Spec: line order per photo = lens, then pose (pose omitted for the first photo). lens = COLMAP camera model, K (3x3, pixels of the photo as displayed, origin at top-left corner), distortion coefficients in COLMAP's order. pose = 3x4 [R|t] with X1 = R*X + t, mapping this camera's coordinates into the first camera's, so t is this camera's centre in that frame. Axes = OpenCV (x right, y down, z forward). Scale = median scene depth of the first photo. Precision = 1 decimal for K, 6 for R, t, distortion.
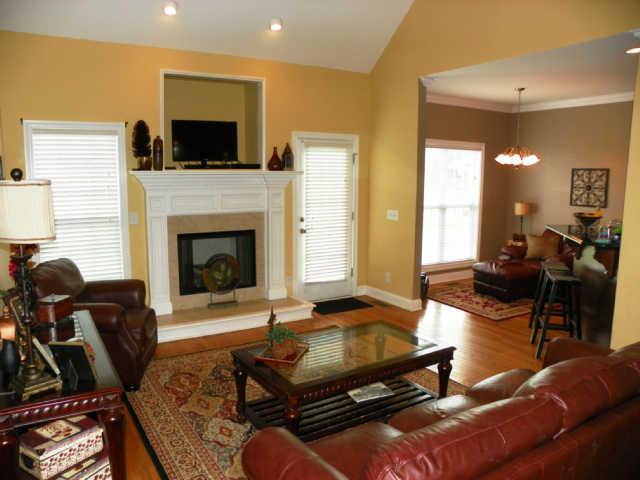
lens RADIAL K [[486.5, 0, 320.0], [0, 486.5, 240.0], [0, 0, 1]] dist [-0.134639, 0.062790]
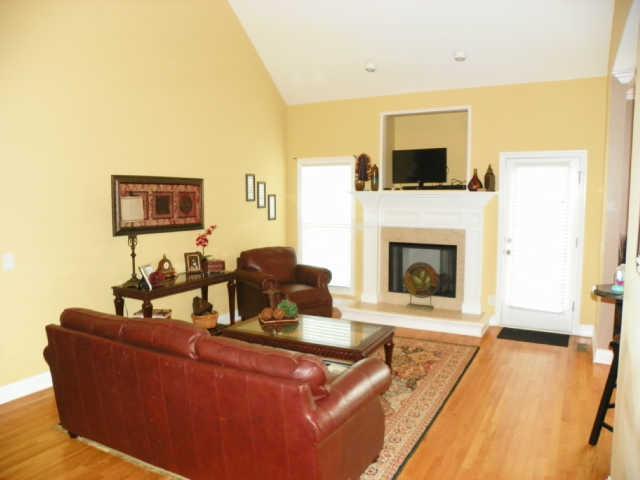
lens RADIAL K [[486.5, 0, 320.0], [0, 486.5, 240.0], [0, 0, 1]] dist [-0.134639, 0.062790]
pose [[0.504519, 0.070789, -0.860494, 0.660668], [-0.121134, 0.992579, 0.010633, -0.007603], [0.854861, 0.098870, 0.509350, 0.195662]]
